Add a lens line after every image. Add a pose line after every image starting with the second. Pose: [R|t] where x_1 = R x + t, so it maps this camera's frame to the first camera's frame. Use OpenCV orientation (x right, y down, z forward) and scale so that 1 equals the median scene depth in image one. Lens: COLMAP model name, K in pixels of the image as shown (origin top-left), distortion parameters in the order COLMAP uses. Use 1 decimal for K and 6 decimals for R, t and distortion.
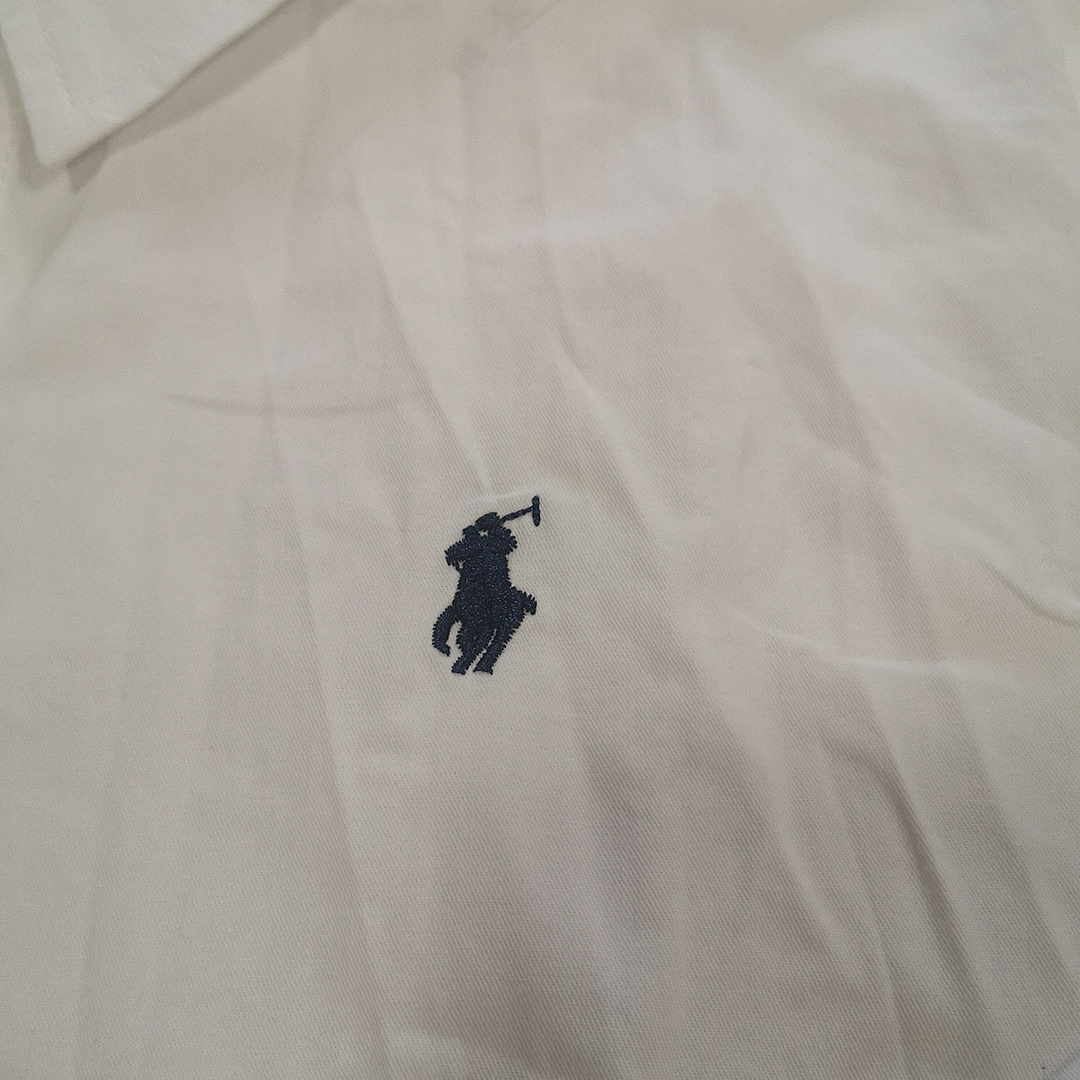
lens RADIAL K [[1113.3, 0, 540.0], [0, 1113.3, 540.0], [0, 0, 1]] dist [0.062423, -0.110910]
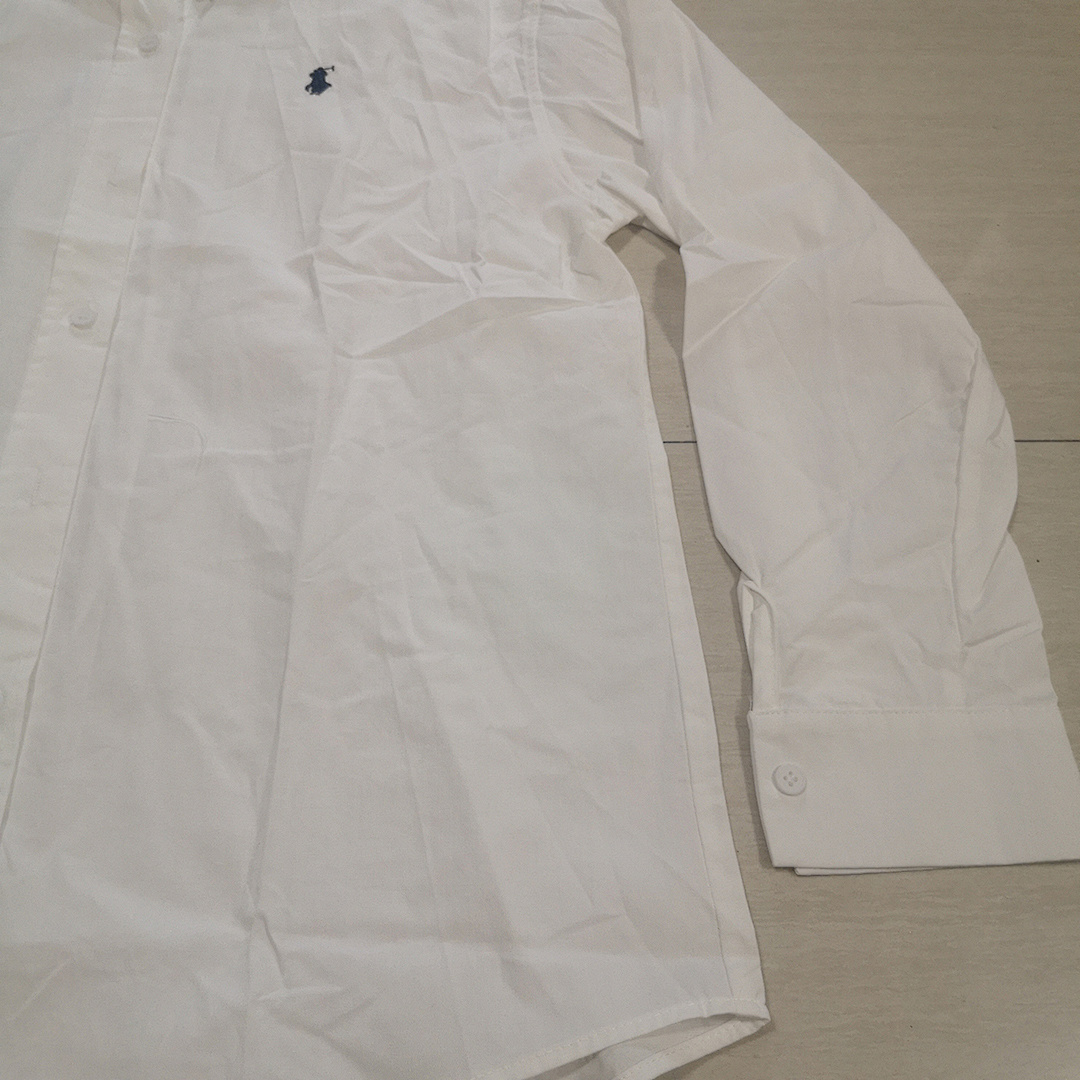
lens RADIAL K [[1093.7, 0, 540.0], [0, 1093.7, 540.0], [0, 0, 1]] dist [0.073676, -0.120841]
pose [[0.996899, 0.006731, 0.078401, 0.423694], [0.008269, 0.981858, -0.189438, 2.320785], [-0.078254, 0.189499, 0.978758, -2.515980]]
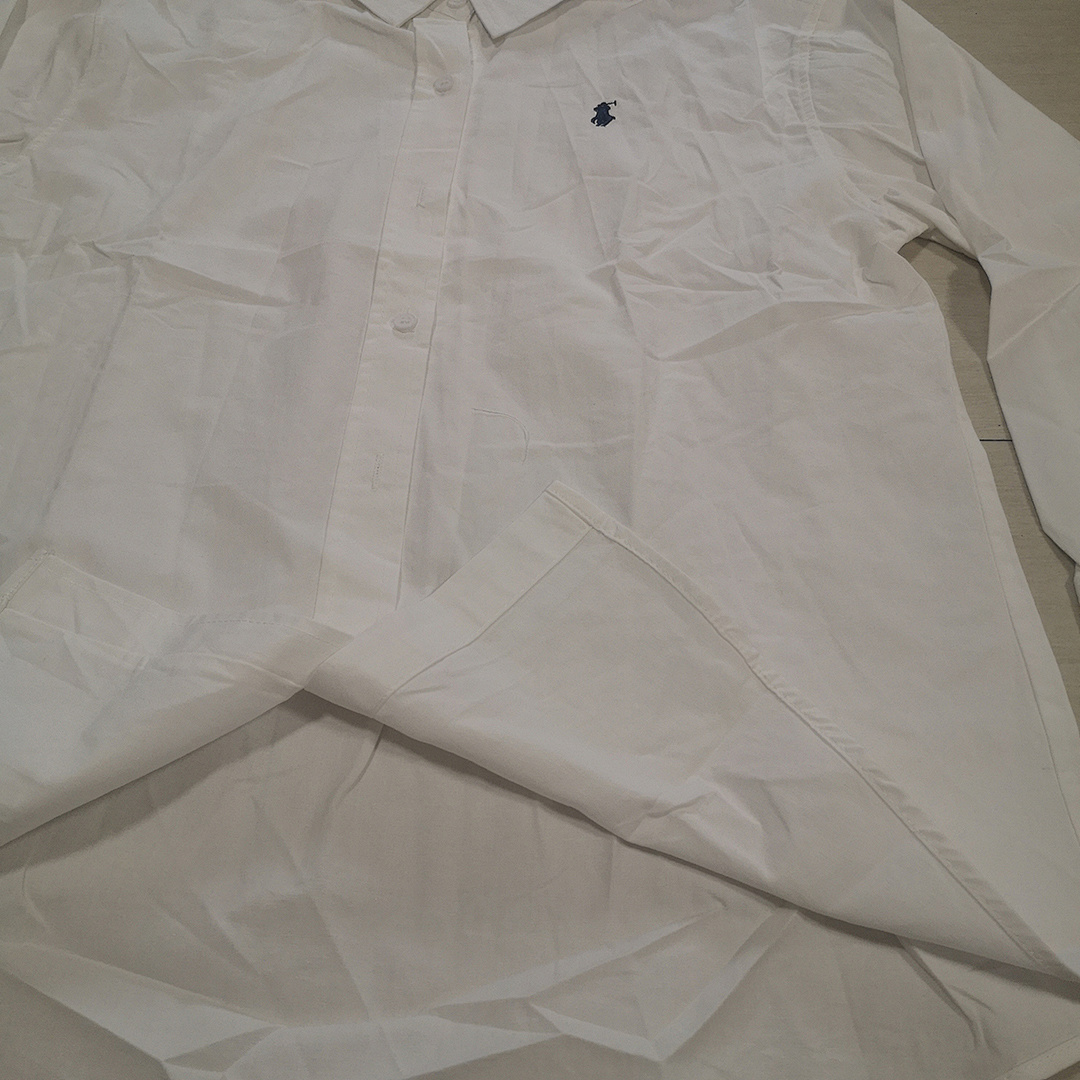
lens RADIAL K [[1093.7, 0, 540.0], [0, 1093.7, 540.0], [0, 0, 1]] dist [0.073676, -0.120841]
pose [[0.999396, 0.030177, -0.017223, -0.161494], [-0.033708, 0.962282, -0.269956, 2.614552], [0.008427, 0.270373, 0.962719, -2.466266]]
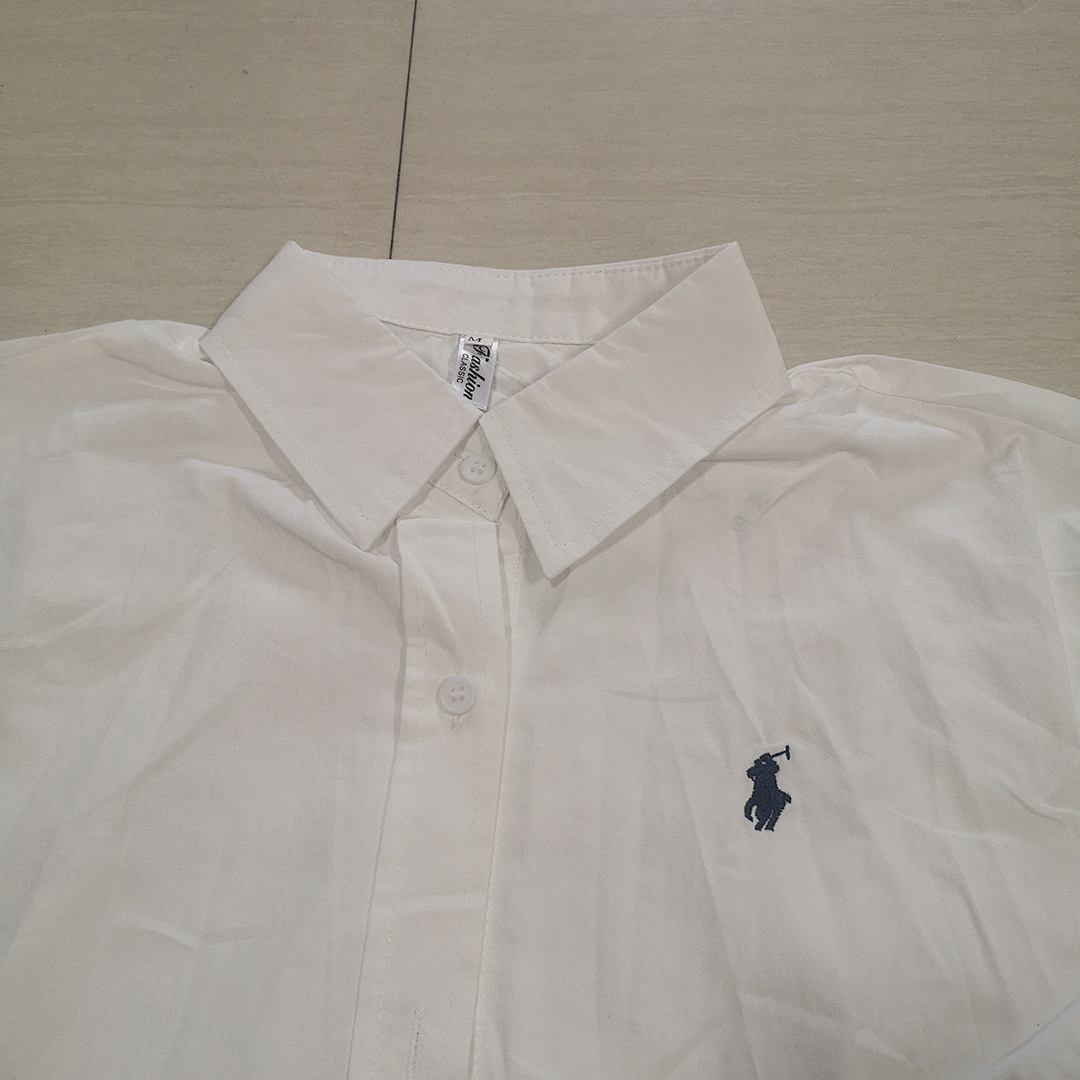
lens RADIAL K [[1093.7, 0, 540.0], [0, 1093.7, 540.0], [0, 0, 1]] dist [0.073676, -0.120841]
pose [[0.999198, 0.022286, -0.033257, -0.412230], [-0.026828, 0.989351, -0.143055, -0.113729], [0.029714, 0.143833, 0.989156, -1.138385]]
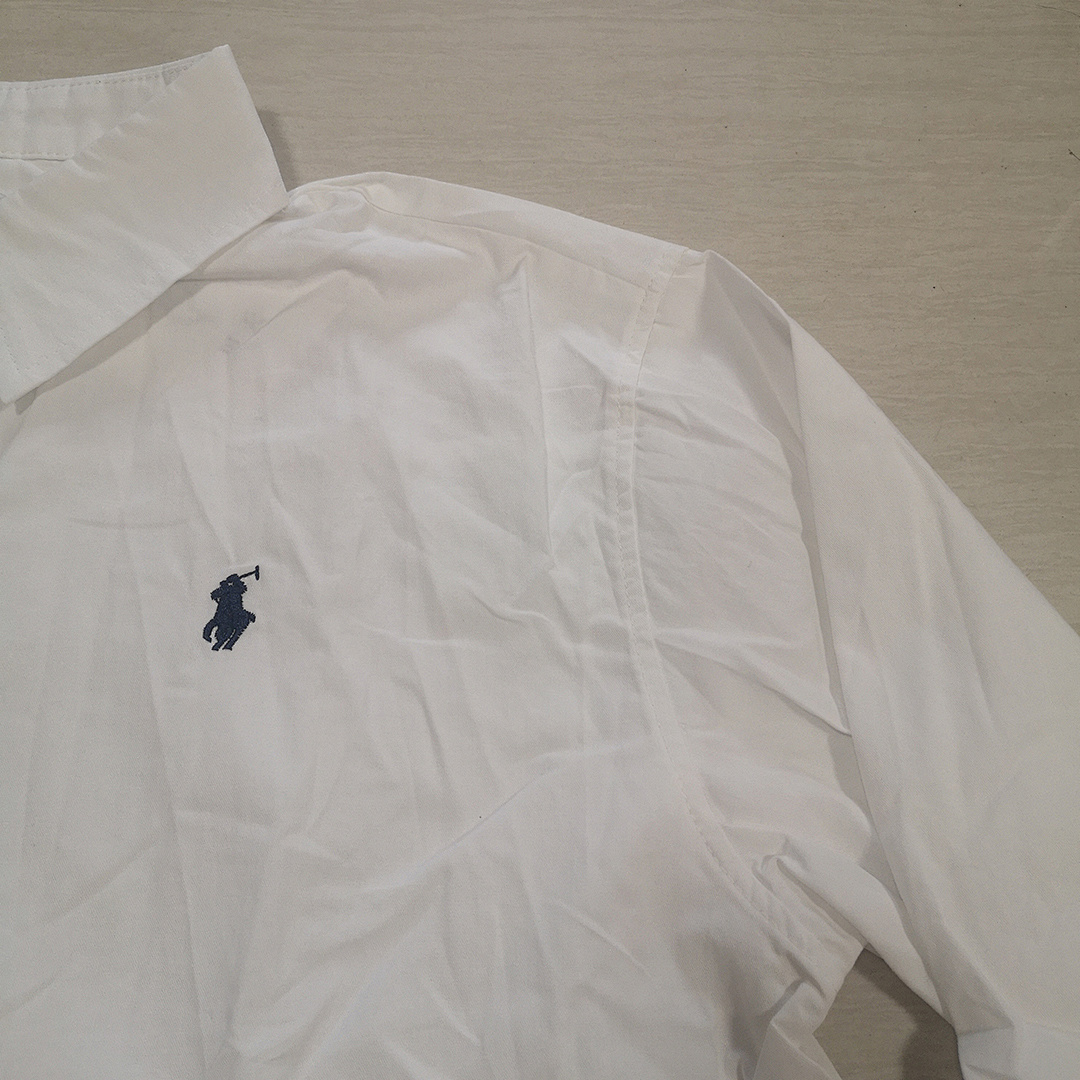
lens RADIAL K [[1093.7, 0, 540.0], [0, 1093.7, 540.0], [0, 0, 1]] dist [0.073676, -0.120841]
pose [[0.993940, -0.016735, 0.108646, 0.294675], [0.025036, 0.996831, -0.075499, 0.079455], [-0.107038, 0.077762, 0.991209, -1.067534]]
